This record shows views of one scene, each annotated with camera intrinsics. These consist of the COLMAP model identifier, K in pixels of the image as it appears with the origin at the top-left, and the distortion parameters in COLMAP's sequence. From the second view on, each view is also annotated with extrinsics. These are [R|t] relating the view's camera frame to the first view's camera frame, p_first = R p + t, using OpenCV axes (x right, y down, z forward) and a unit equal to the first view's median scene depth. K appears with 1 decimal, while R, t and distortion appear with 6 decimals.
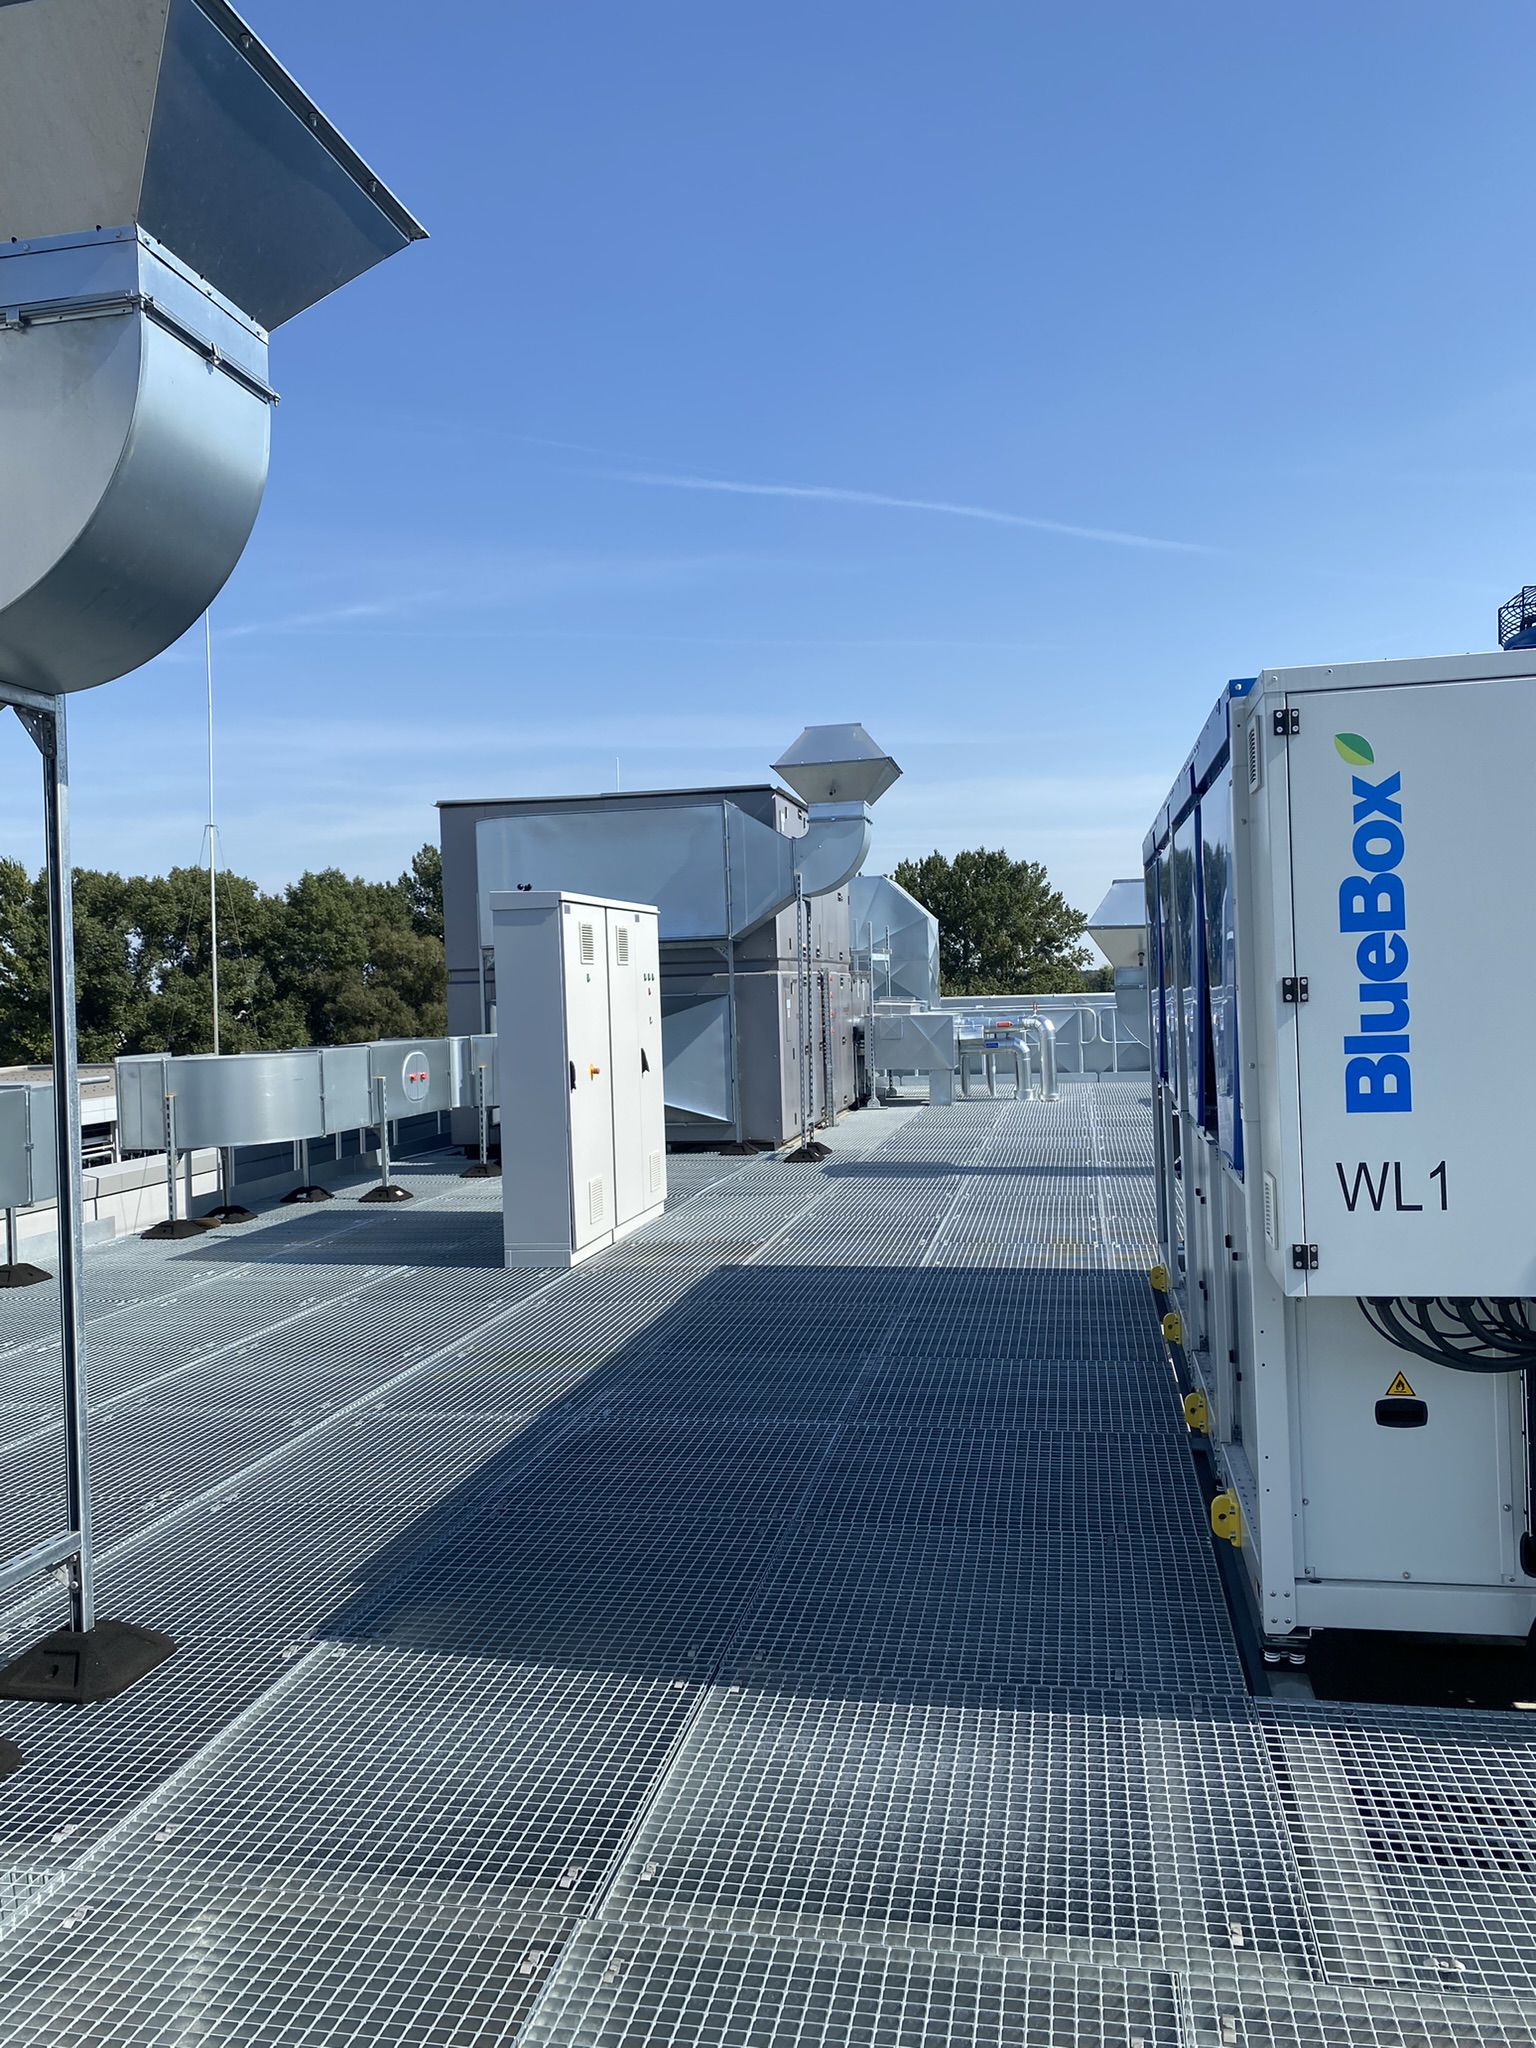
lens RADIAL K [[1598.7, 0, 767.4], [0, 1598.7, 988.2], [0, 0, 1]] dist [0.001401, -0.002123]
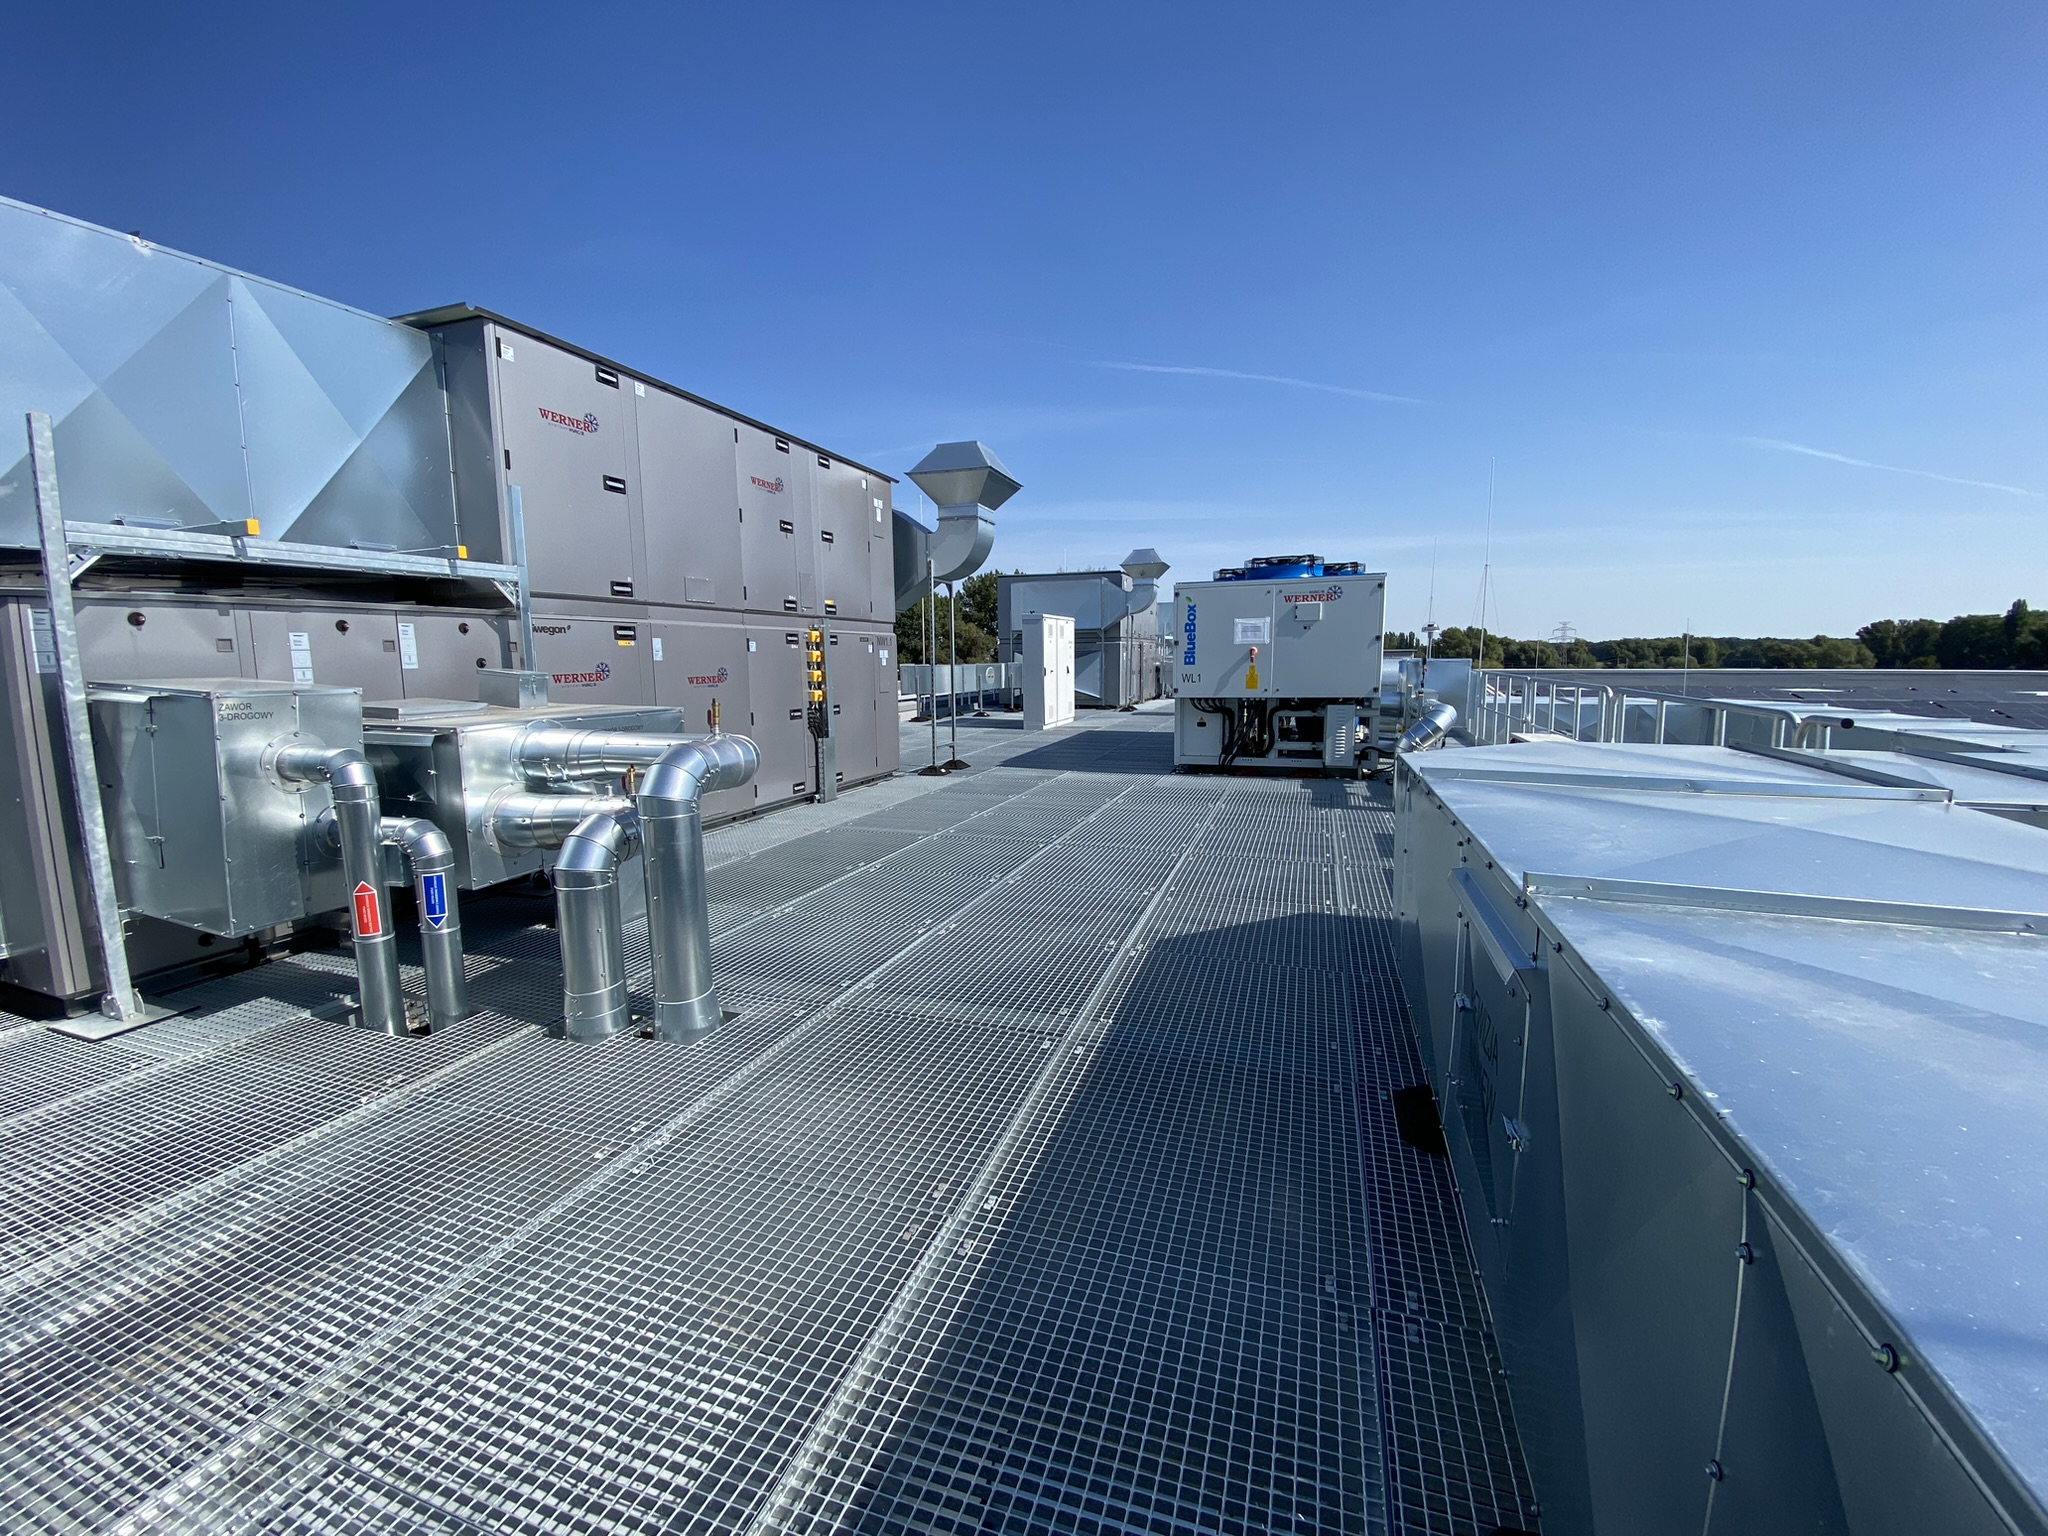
lens RADIAL K [[815.6, 0, 1024.0], [0, 815.6, 768.0], [0, 0, 1]] dist [0.016510, -0.020515]
pose [[0.989770, 0.041466, -0.136511, 0.040912], [-0.021944, 0.989692, 0.141522, 0.008360], [0.140973, -0.137079, 0.980478, -0.387607]]
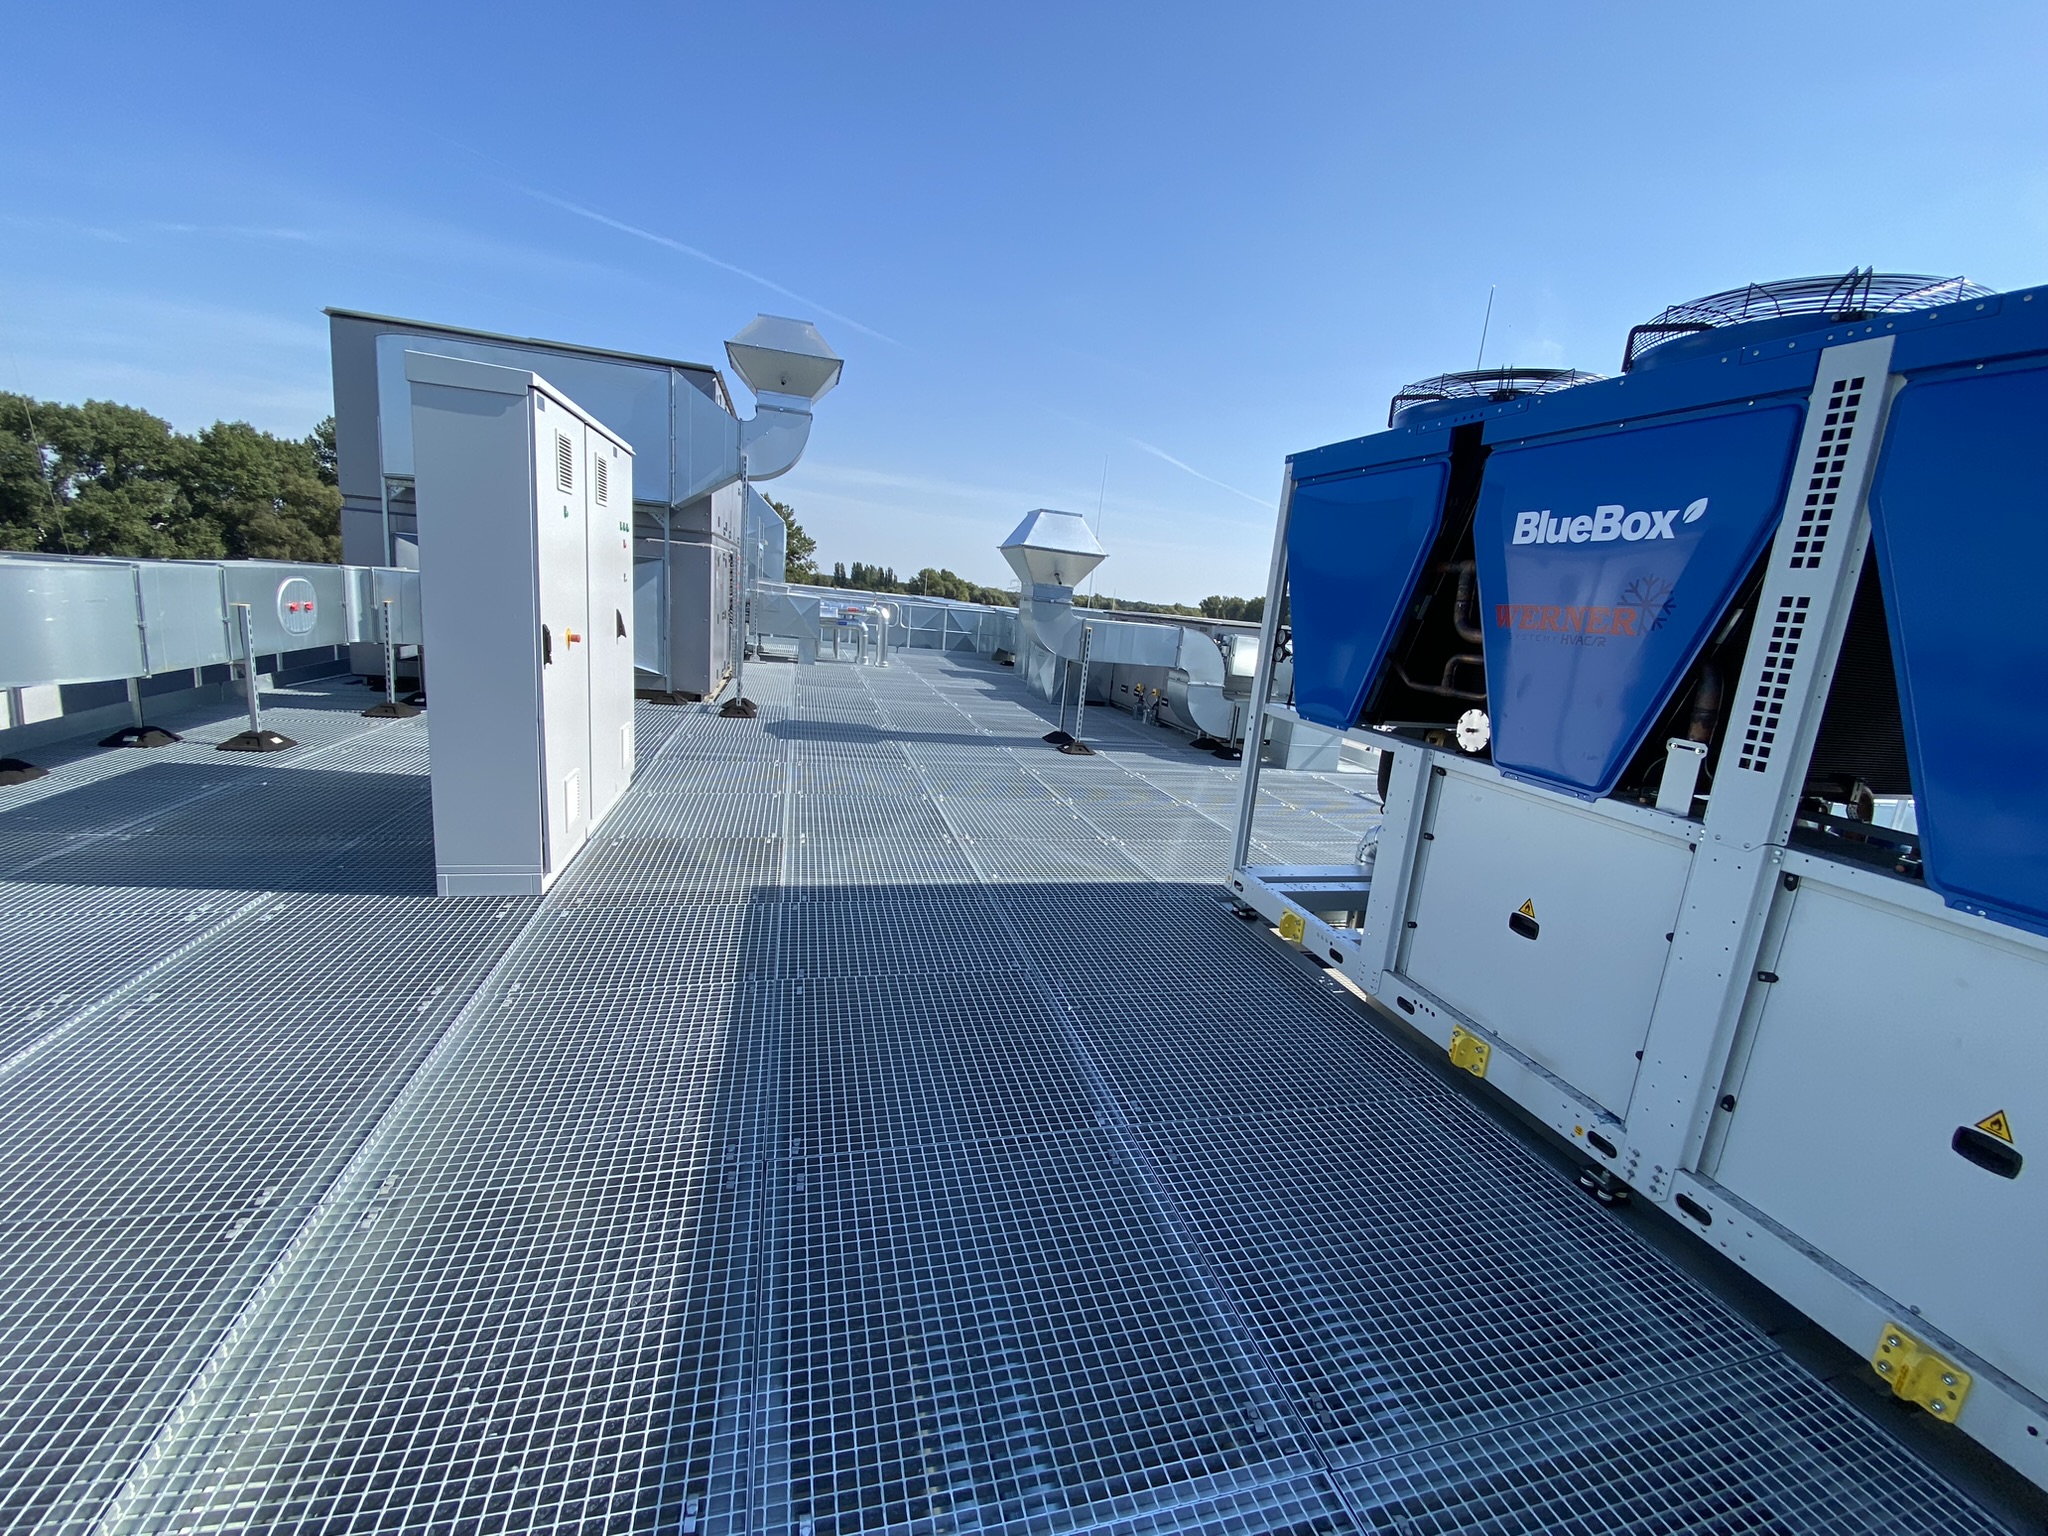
lens RADIAL K [[815.6, 0, 1024.0], [0, 815.6, 768.0], [0, 0, 1]] dist [0.016510, -0.020515]
pose [[0.882180, 0.018628, 0.470543, -0.064894], [-0.120310, 0.974972, 0.186961, 0.008368], [-0.455284, -0.221544, 0.862343, 0.350942]]
